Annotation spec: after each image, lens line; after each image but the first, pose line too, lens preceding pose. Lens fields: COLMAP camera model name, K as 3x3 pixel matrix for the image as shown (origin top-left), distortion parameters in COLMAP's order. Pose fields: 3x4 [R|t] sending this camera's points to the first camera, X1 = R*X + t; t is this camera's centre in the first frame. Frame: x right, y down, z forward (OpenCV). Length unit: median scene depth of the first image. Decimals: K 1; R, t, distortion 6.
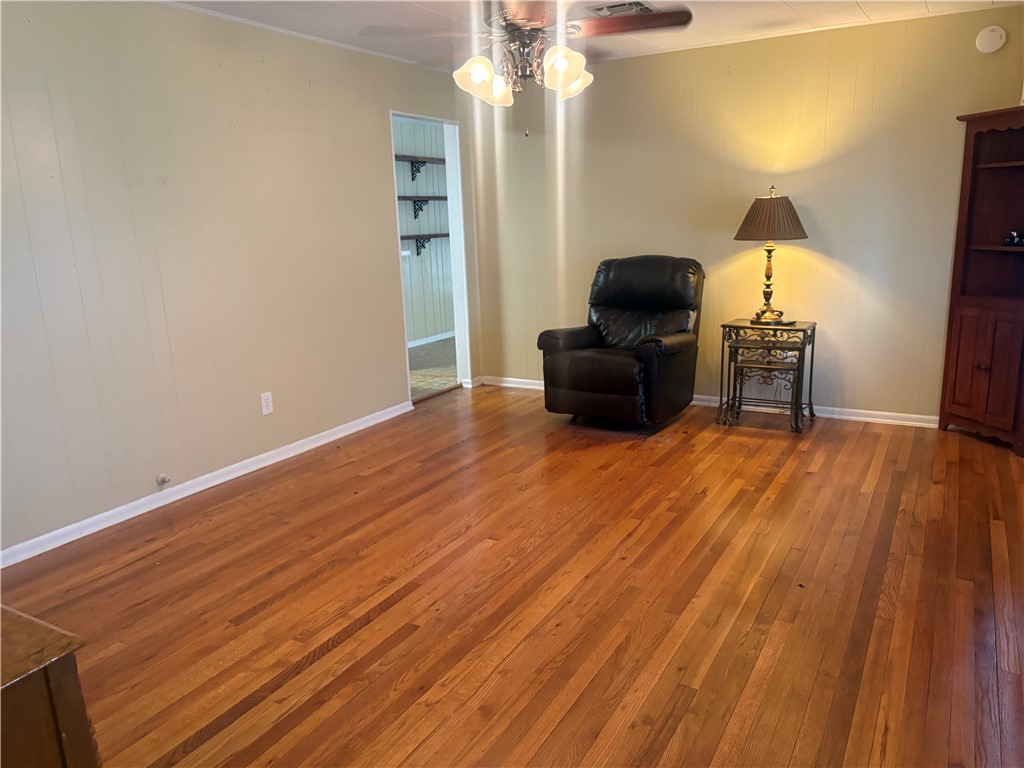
lens RADIAL K [[777.0, 0, 512.0], [0, 777.0, 384.0], [0, 0, 1]] dist [0.013716, 0.003806]
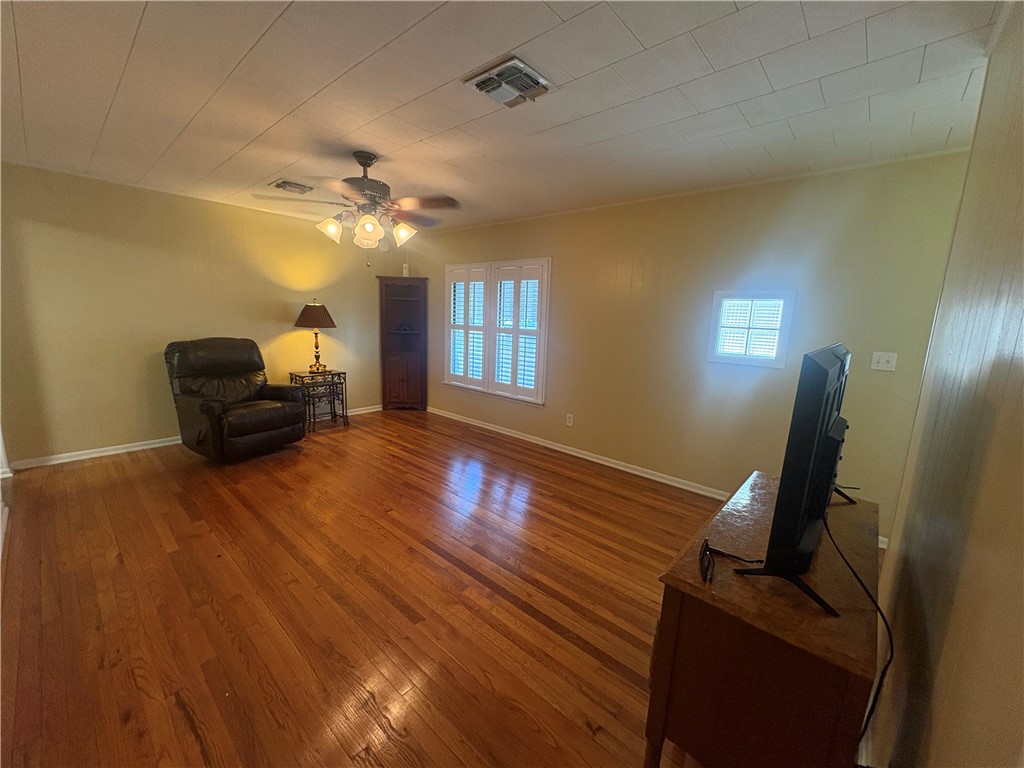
lens RADIAL K [[408.6, 0, 507.1], [0, 408.6, 382.4], [0, 0, 1]] dist [0.000390, -0.000032]
pose [[0.208600, -0.123766, 0.970138, -0.564287], [0.165452, 0.982128, 0.089720, -0.073999], [-0.963904, 0.141796, 0.225349, 0.388469]]
